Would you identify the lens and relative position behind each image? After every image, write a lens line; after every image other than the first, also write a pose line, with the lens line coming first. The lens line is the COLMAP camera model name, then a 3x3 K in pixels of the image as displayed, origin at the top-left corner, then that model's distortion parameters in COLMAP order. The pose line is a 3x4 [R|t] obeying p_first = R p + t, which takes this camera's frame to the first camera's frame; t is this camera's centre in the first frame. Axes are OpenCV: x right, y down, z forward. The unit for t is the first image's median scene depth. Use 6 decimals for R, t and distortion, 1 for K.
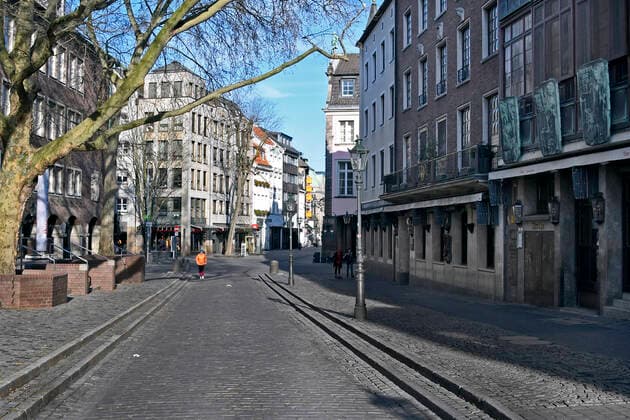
lens RADIAL K [[815.3, 0, 315.6], [0, 815.3, 210.0], [0, 0, 1]] dist [-0.137315, 0.000000]
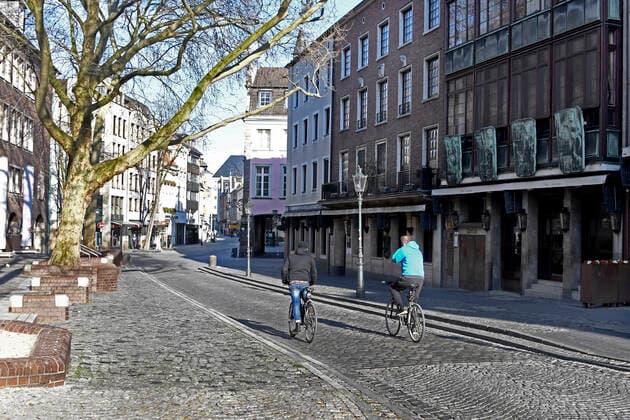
lens RADIAL K [[815.3, 0, 314.3], [0, 815.3, 212.9], [0, 0, 1]] dist [-0.137315, 0.000000]
pose [[0.986842, 0.013073, 0.161160, -0.163703], [-0.014581, 0.999860, 0.008178, -0.014449], [-0.161031, -0.010420, 0.986894, -0.238507]]
